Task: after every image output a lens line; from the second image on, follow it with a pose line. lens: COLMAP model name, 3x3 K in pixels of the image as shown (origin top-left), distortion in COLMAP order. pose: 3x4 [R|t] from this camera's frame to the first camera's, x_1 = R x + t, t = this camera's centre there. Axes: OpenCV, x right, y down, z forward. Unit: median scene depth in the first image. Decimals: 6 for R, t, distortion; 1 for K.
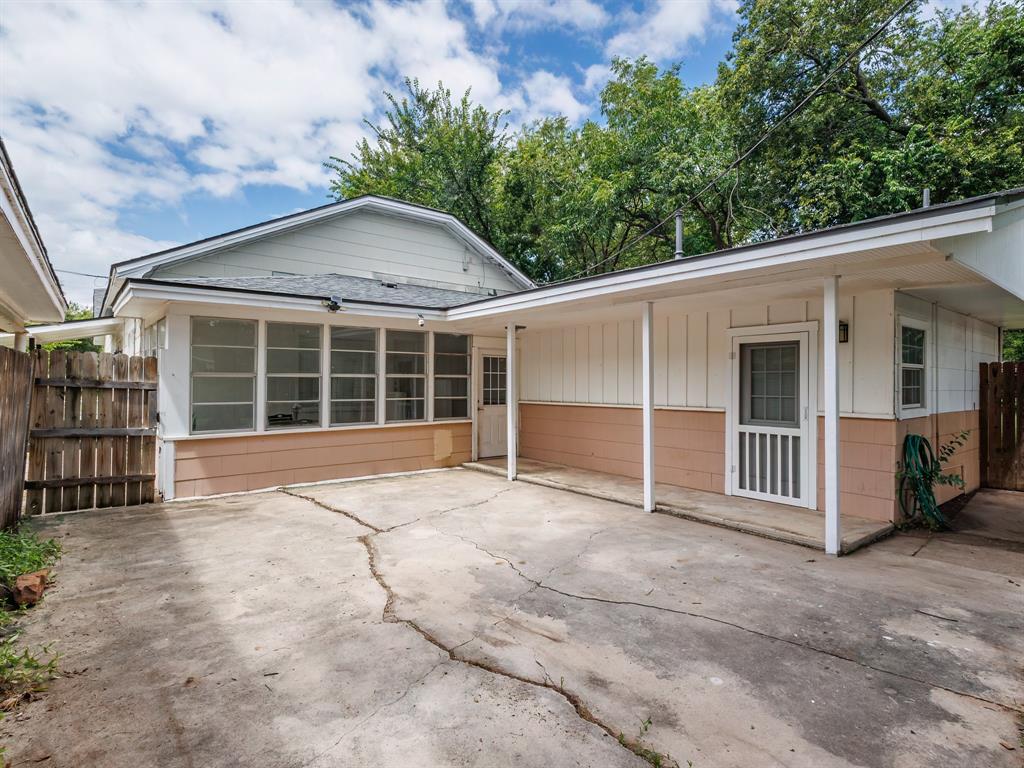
lens RADIAL K [[520.7, 0, 512.4], [0, 520.7, 378.5], [0, 0, 1]] dist [0.002671, 0.000526]
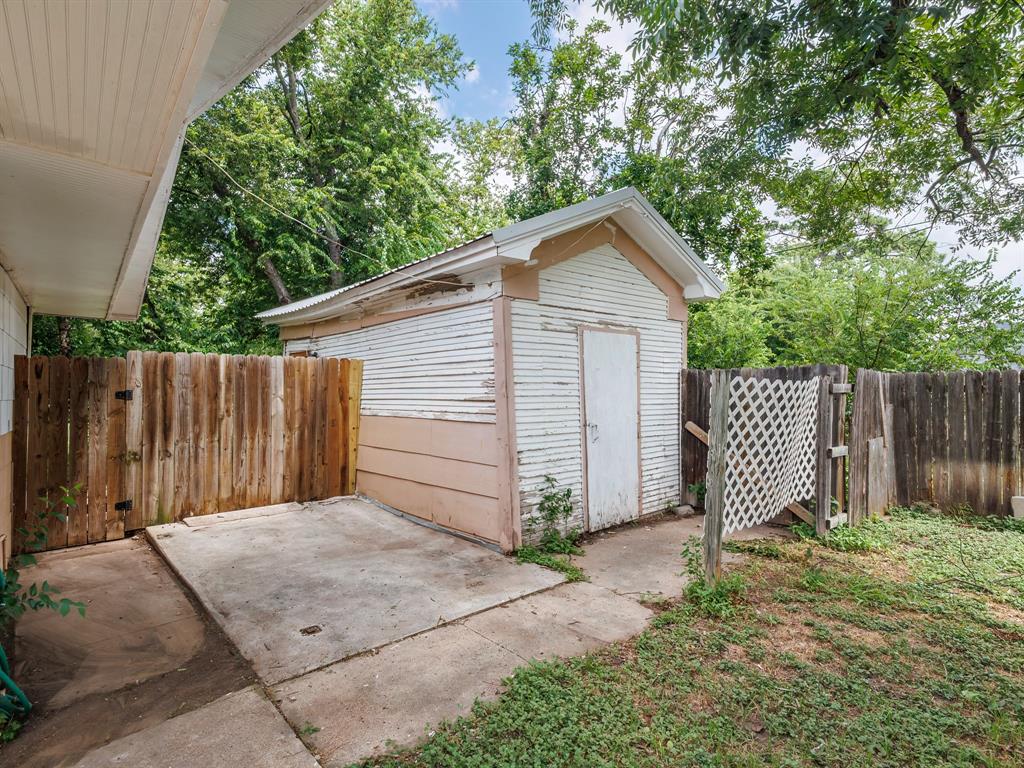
lens RADIAL K [[520.7, 0, 511.7], [0, 520.7, 384.3], [0, 0, 1]] dist [0.002671, 0.000526]
pose [[-0.016322, 0.002664, 0.999863, 0.280005], [-0.005447, 0.999981, -0.002753, 0.003395], [-0.999852, -0.005491, -0.016308, 0.433390]]
